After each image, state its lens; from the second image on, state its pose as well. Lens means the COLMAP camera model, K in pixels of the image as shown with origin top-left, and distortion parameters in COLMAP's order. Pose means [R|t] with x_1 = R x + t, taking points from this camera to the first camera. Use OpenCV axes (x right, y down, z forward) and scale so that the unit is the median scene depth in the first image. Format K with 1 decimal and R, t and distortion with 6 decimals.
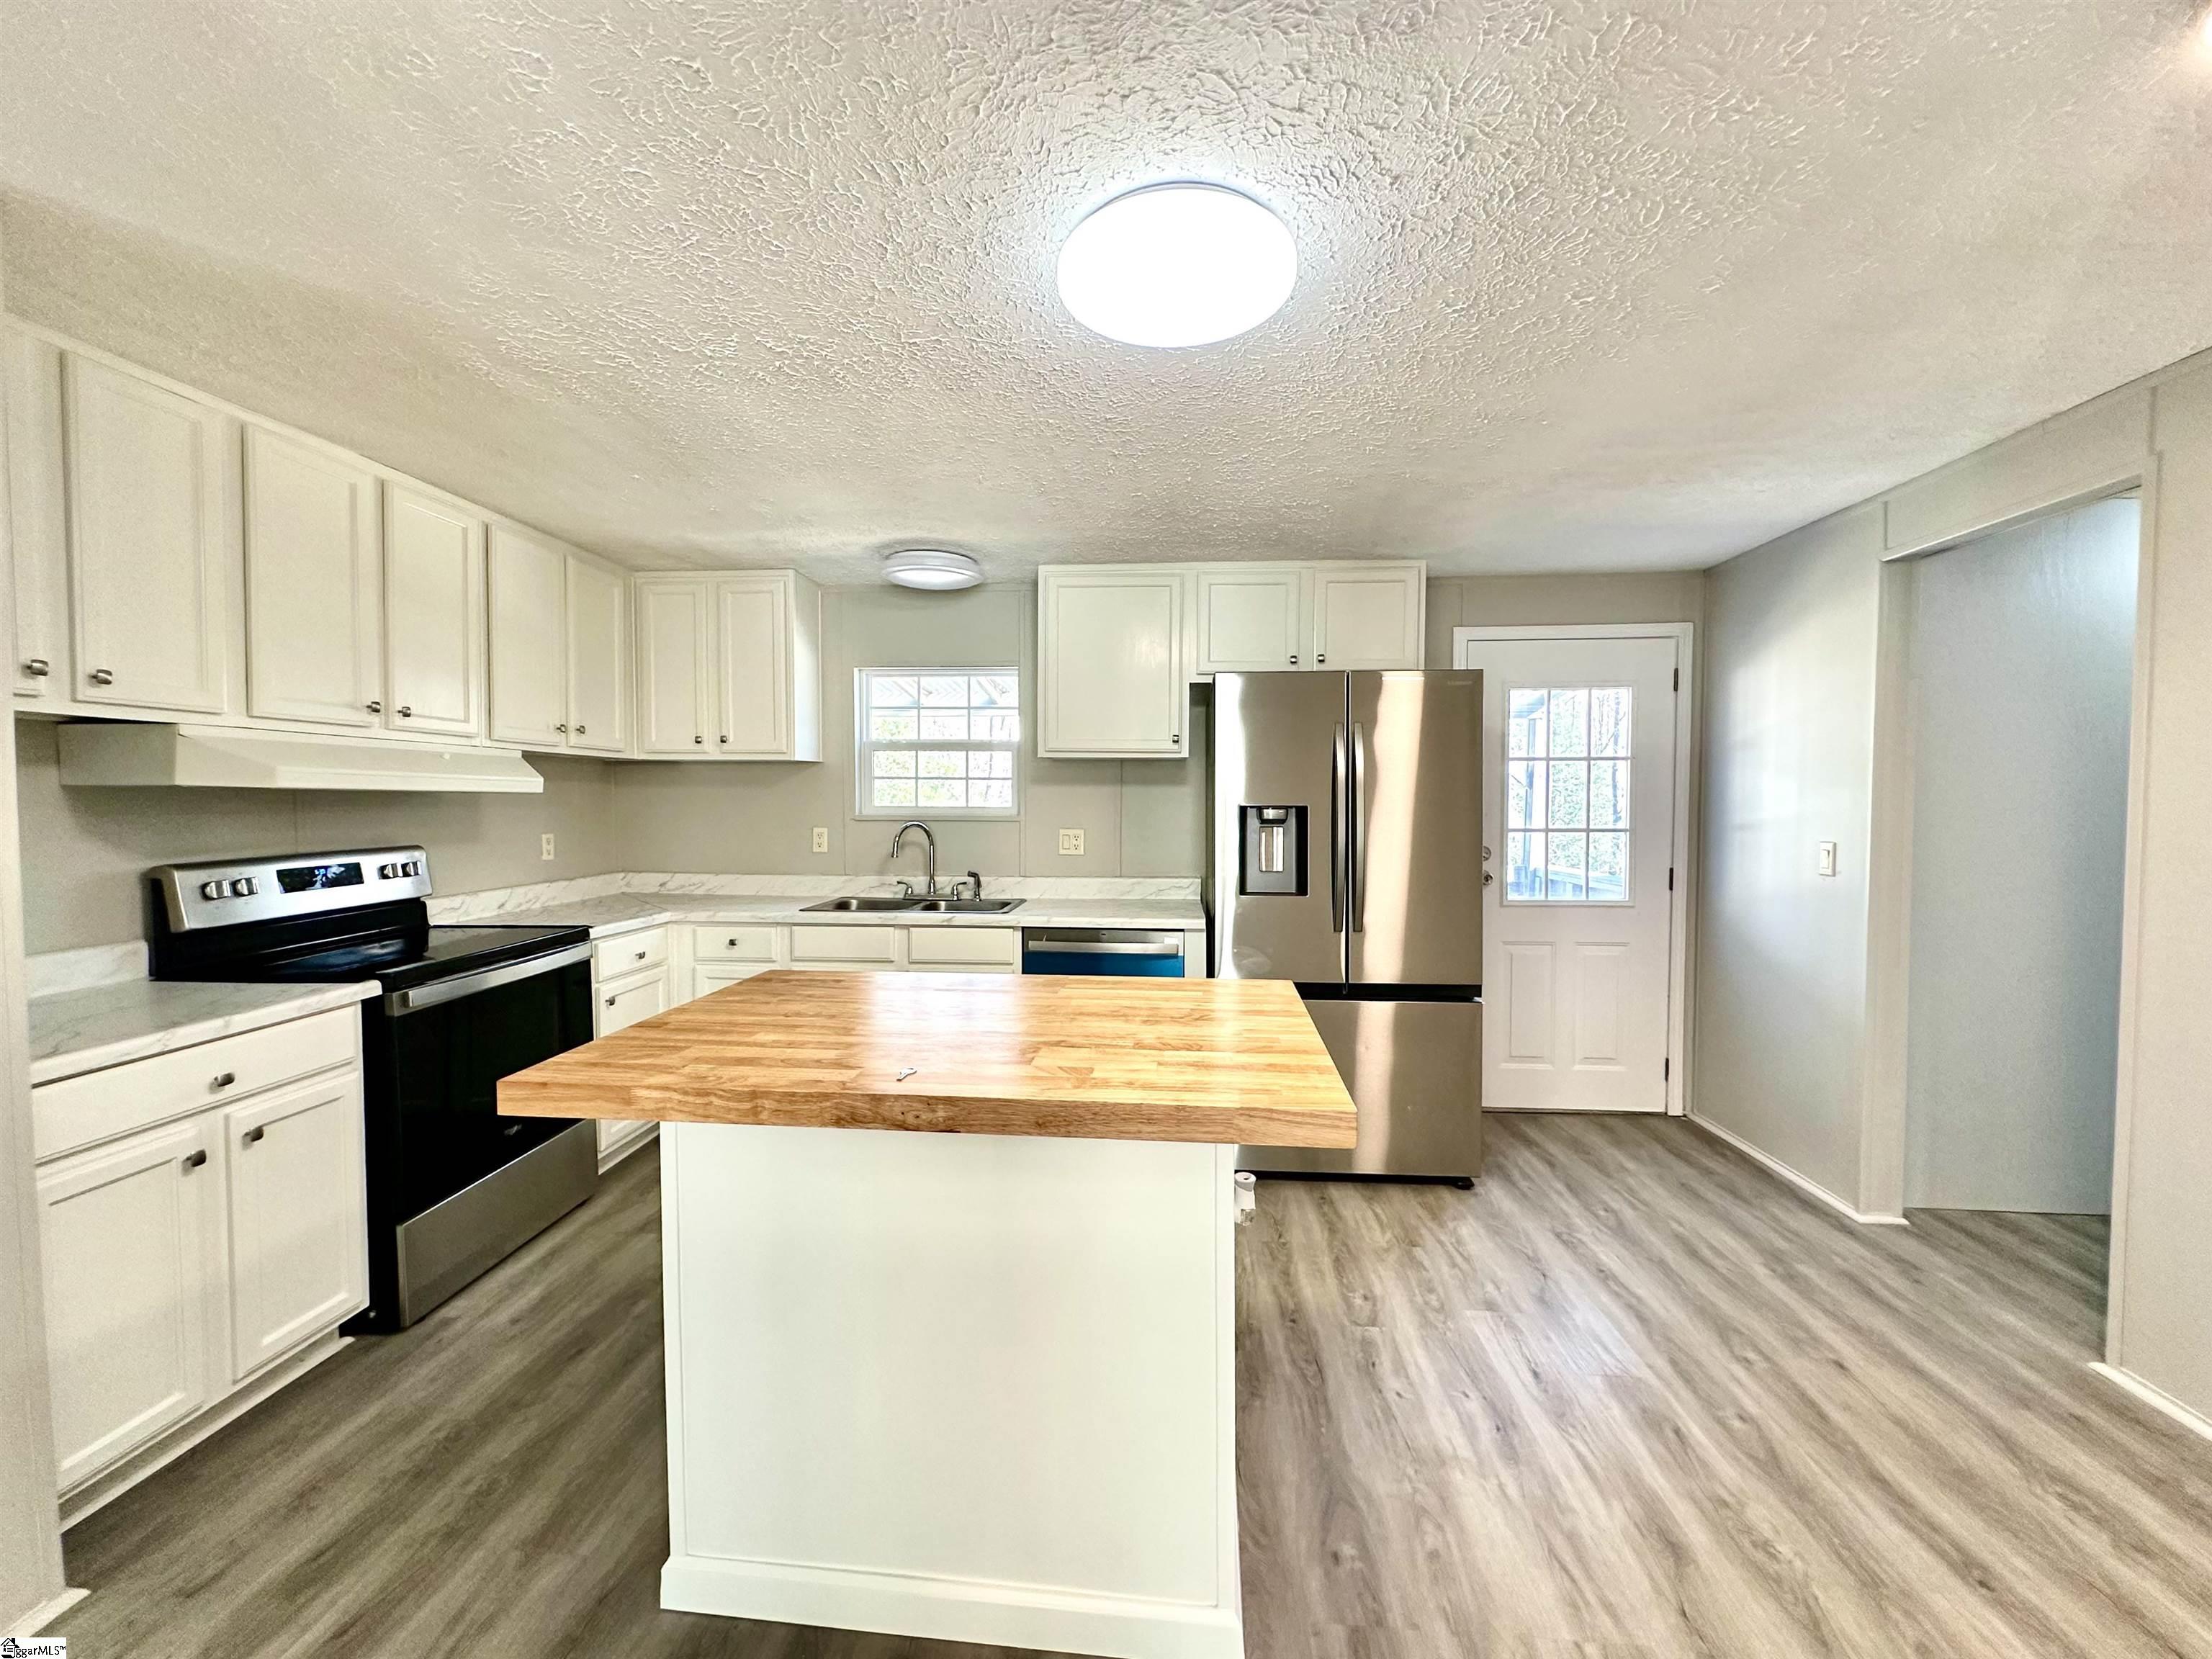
lens RADIAL K [[879.8, 0, 1103.0], [0, 879.8, 825.2], [0, 0, 1]] dist [-0.001169, 0.000016]
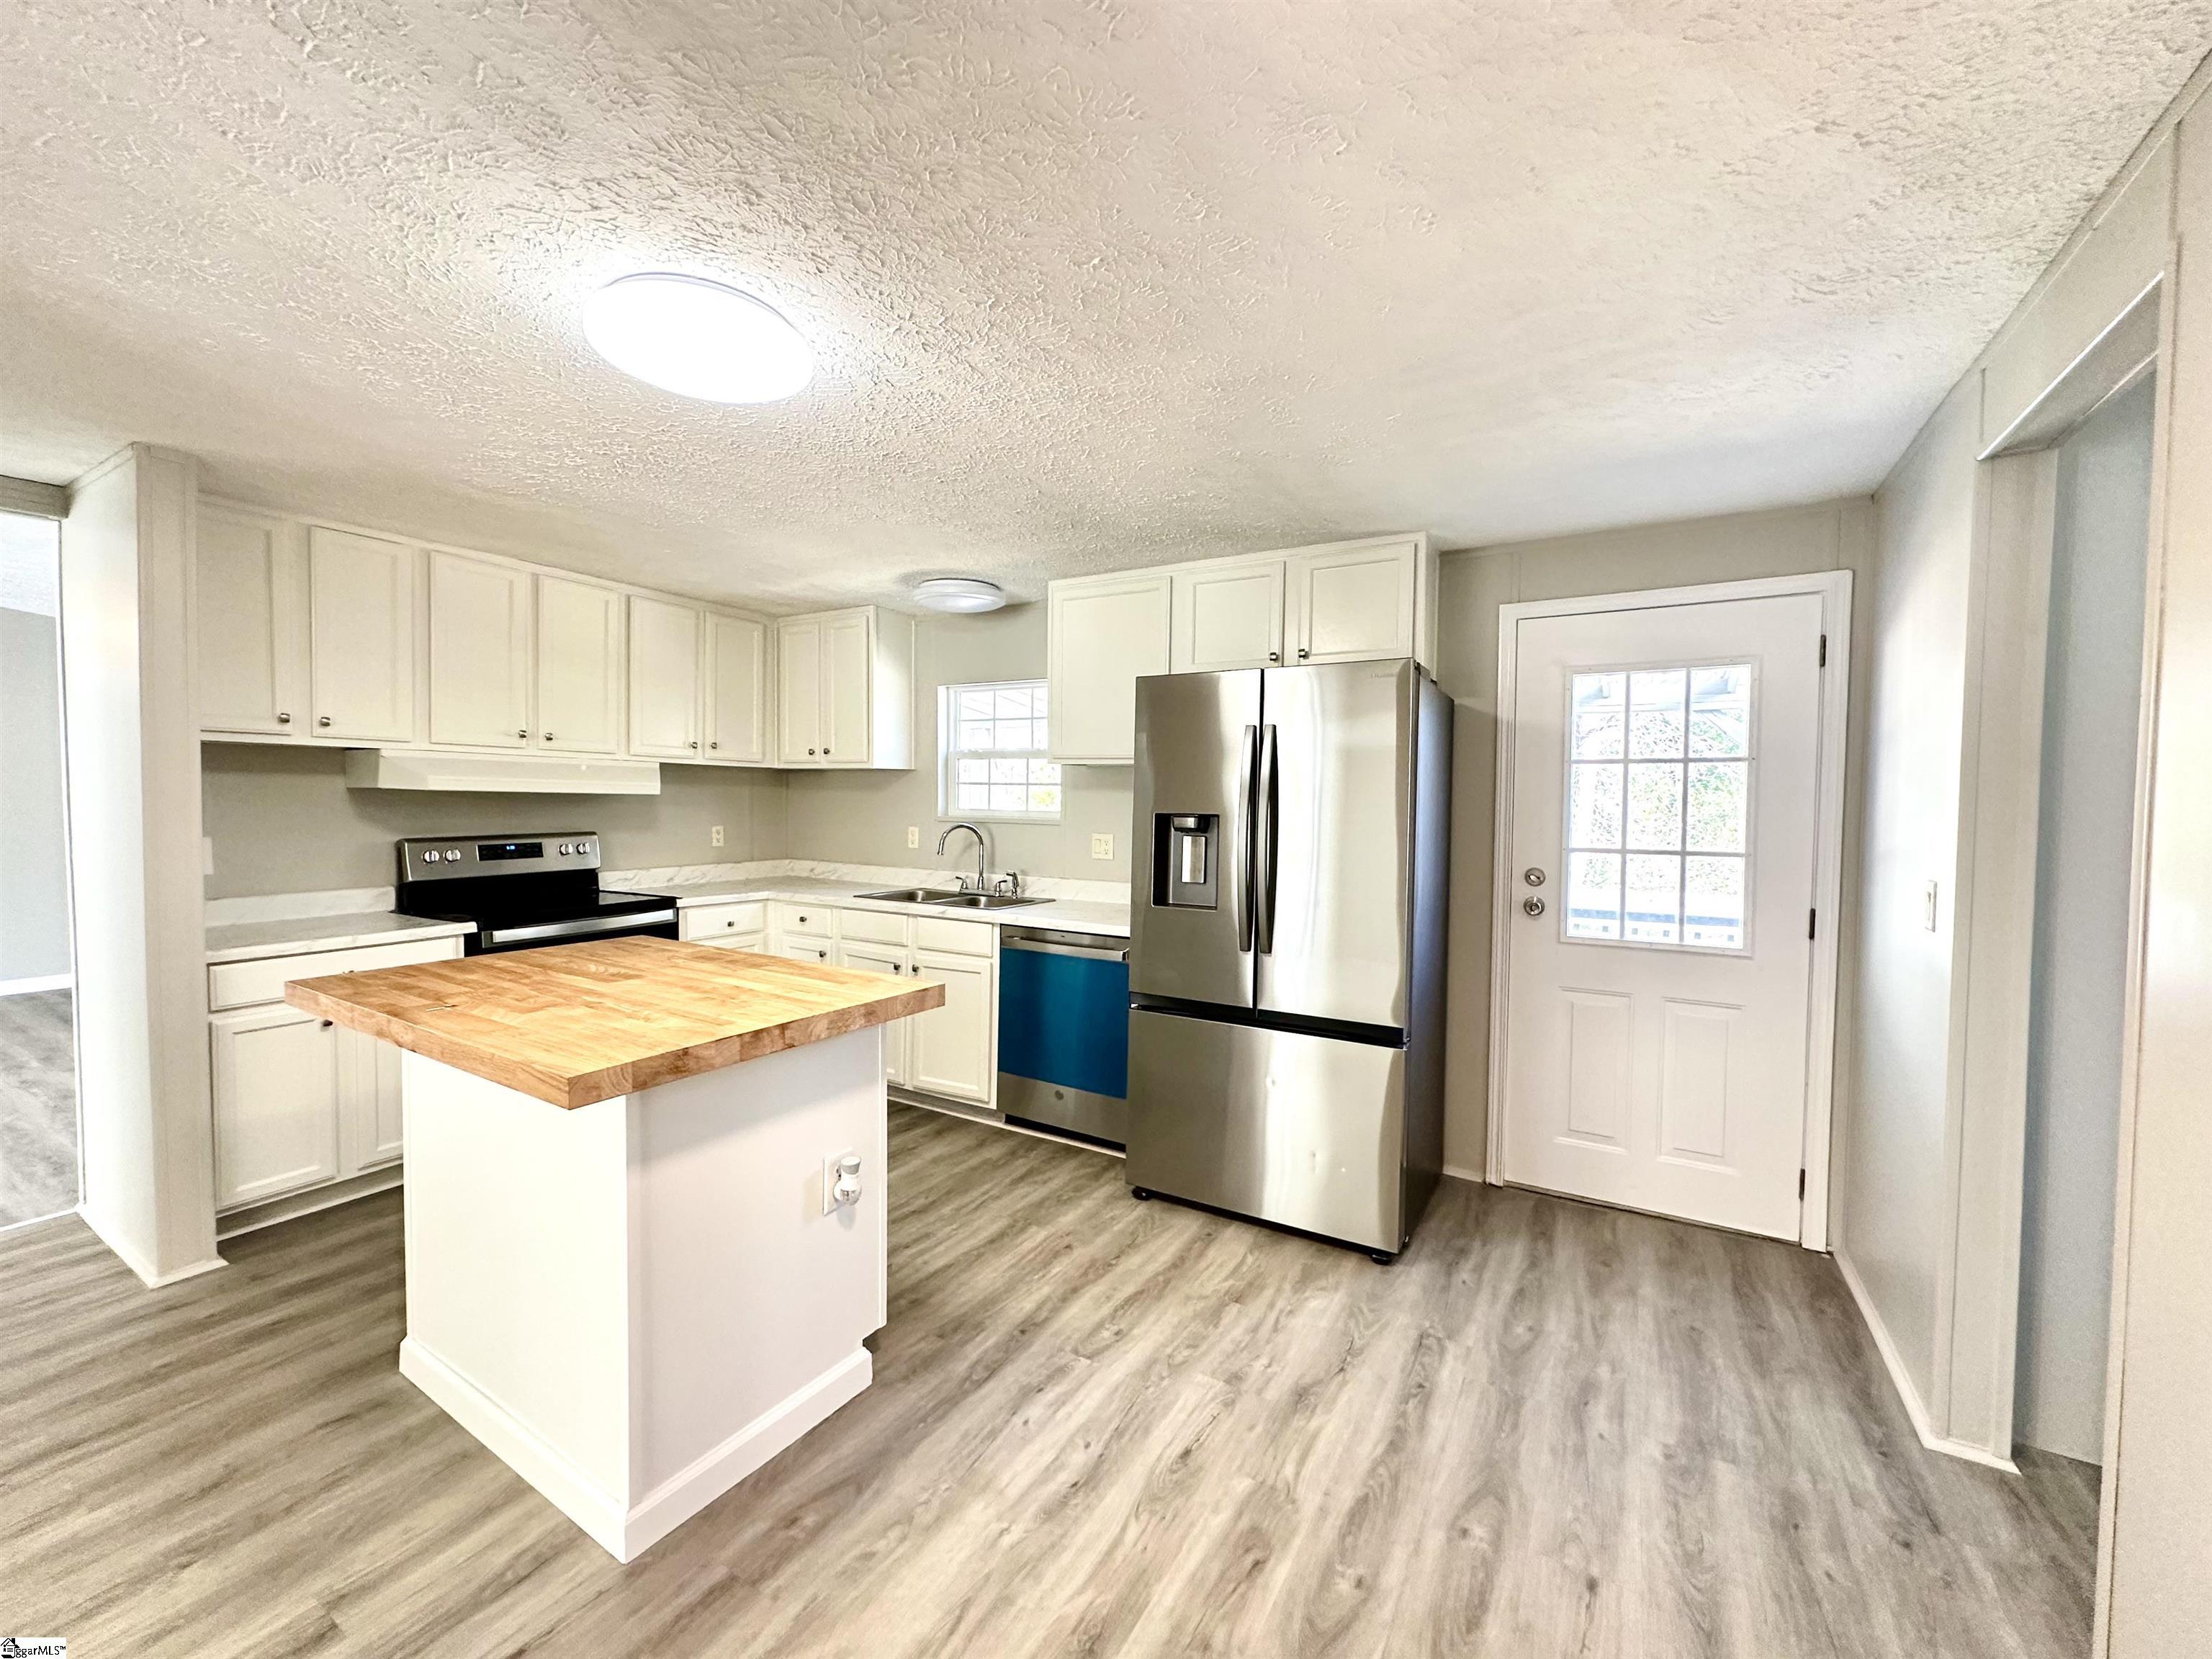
lens RADIAL K [[879.8, 0, 1103.0], [0, 879.8, 825.2], [0, 0, 1]] dist [-0.001169, 0.000016]
pose [[0.897152, 0.023006, -0.441123, 0.529371], [-0.025149, 0.999683, 0.000988, -0.008518], [0.441006, 0.010207, 0.897446, 0.103454]]
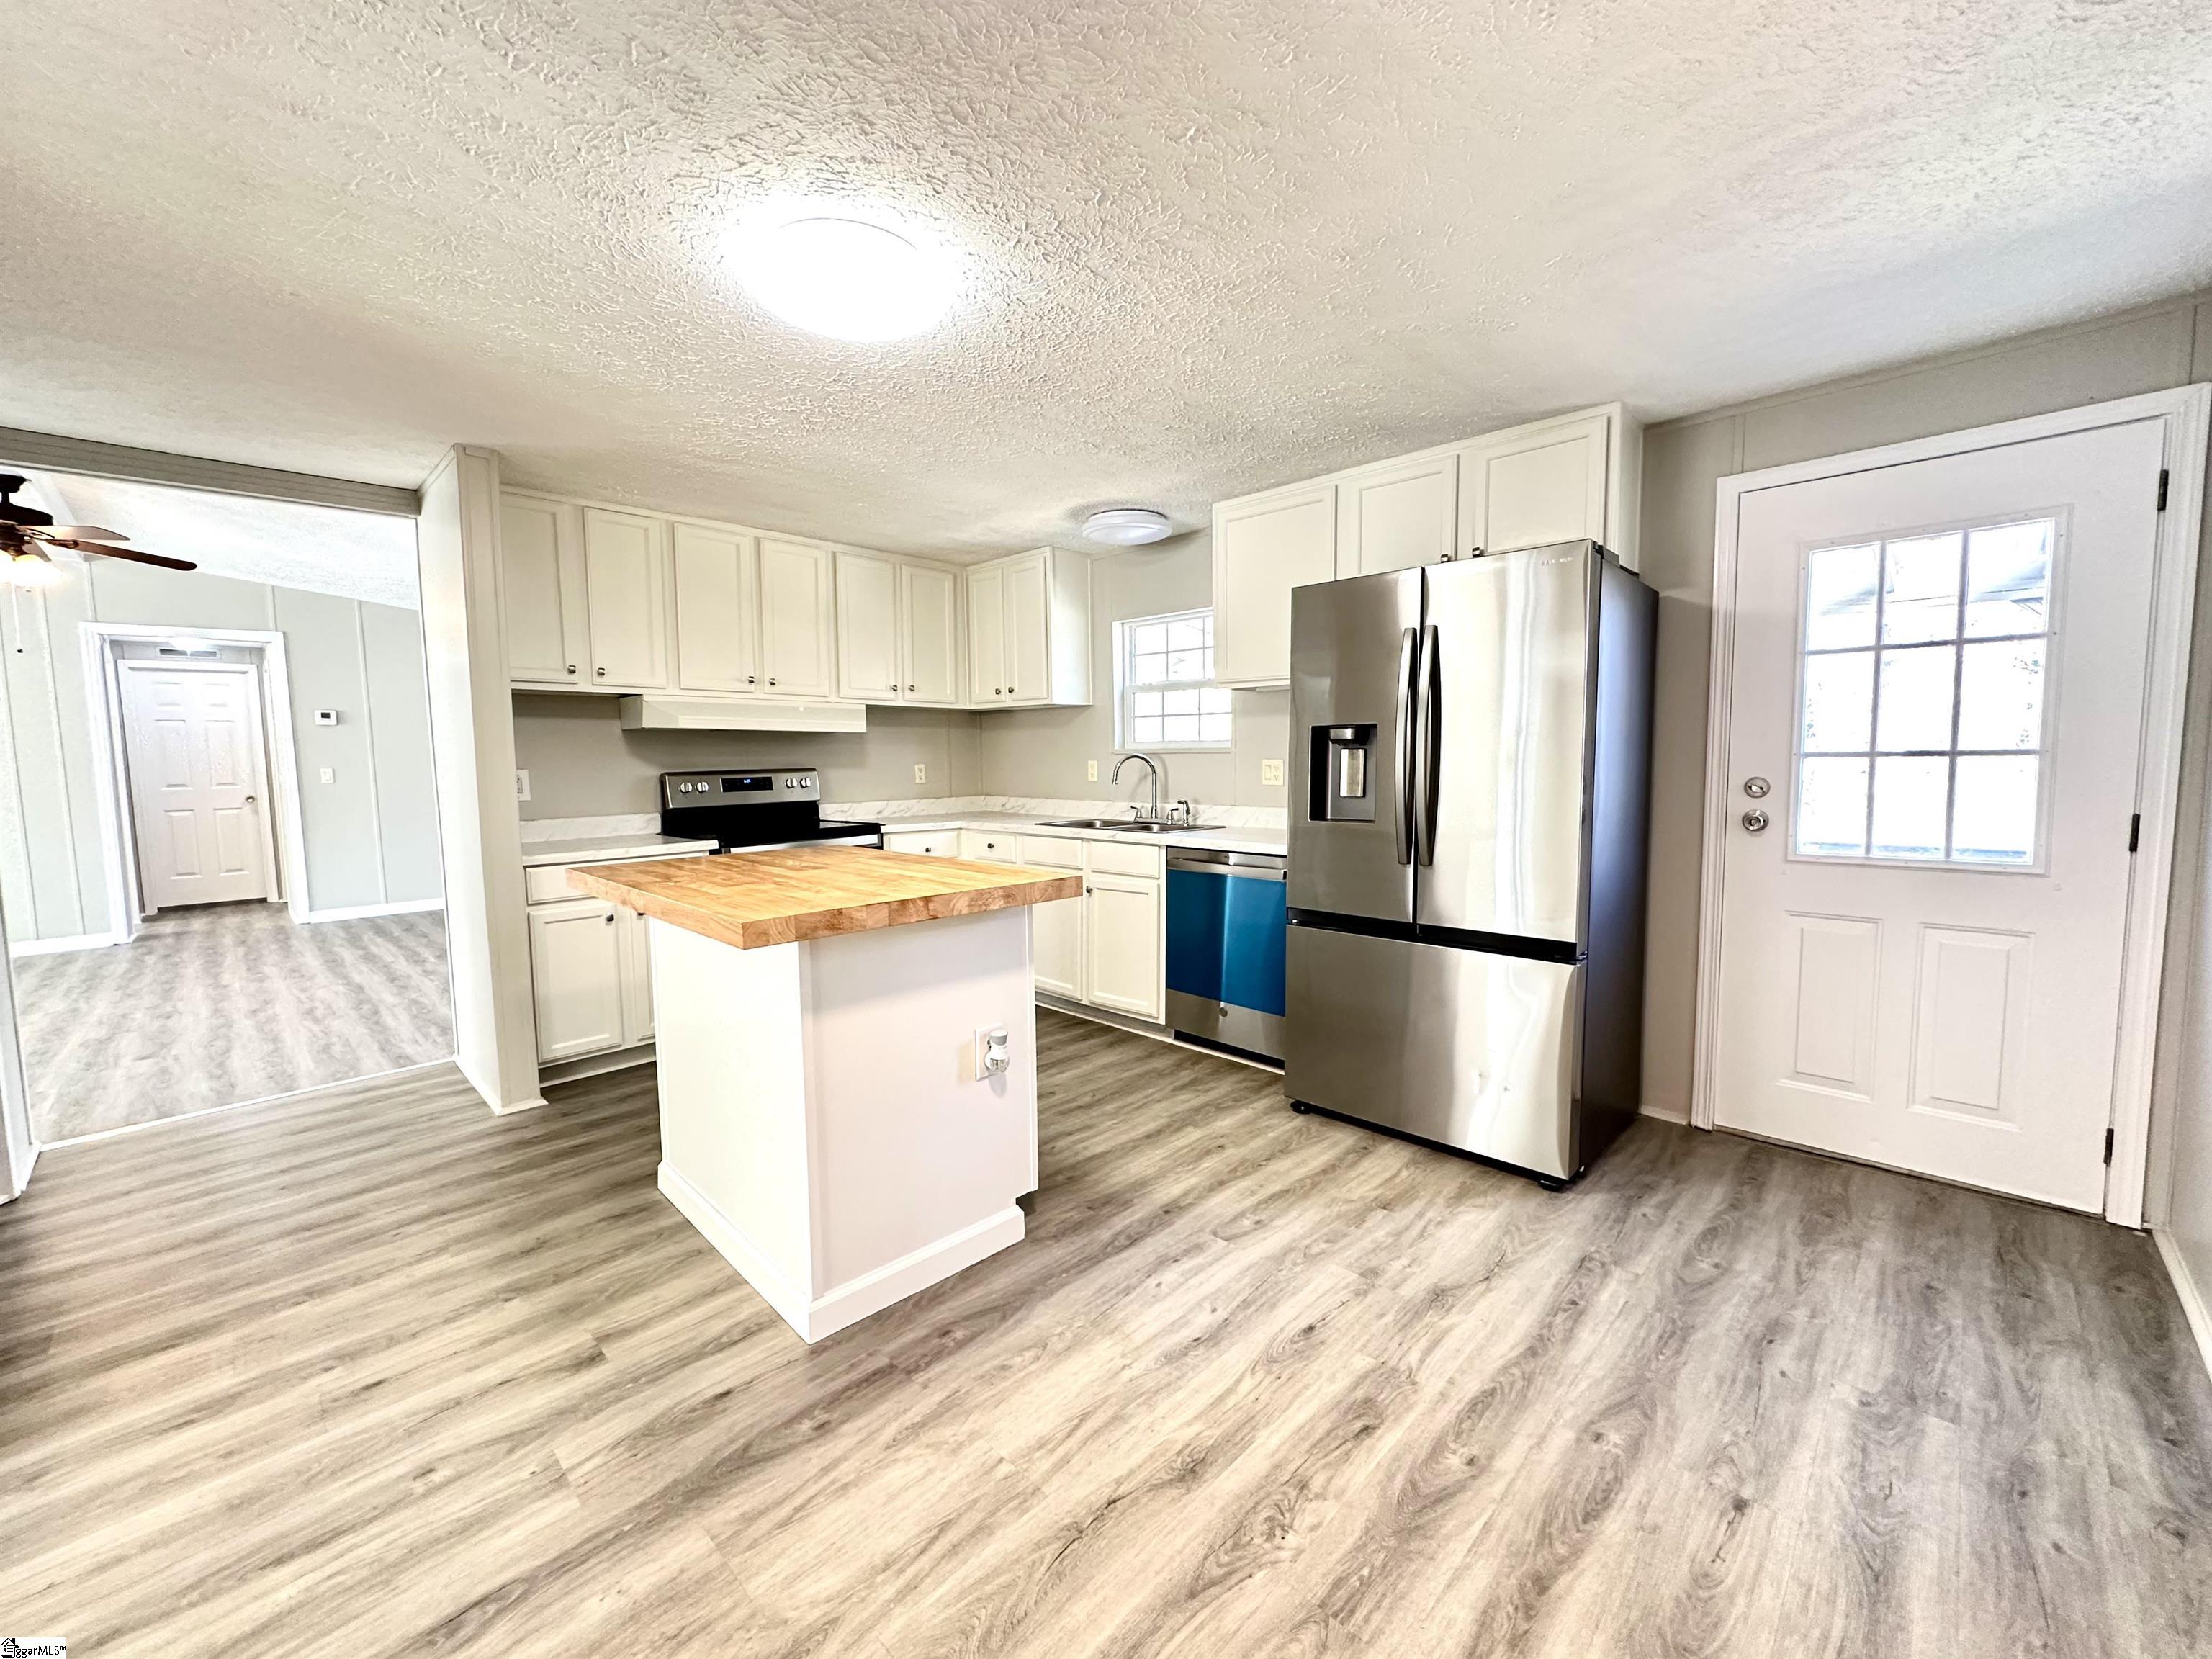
lens RADIAL K [[879.8, 0, 1103.0], [0, 879.8, 825.2], [0, 0, 1]] dist [-0.001169, 0.000016]
pose [[0.767727, 0.039599, -0.639553, 0.592534], [-0.008600, 0.998635, 0.051509, 0.037480], [0.640720, -0.034045, 0.767020, 0.119916]]
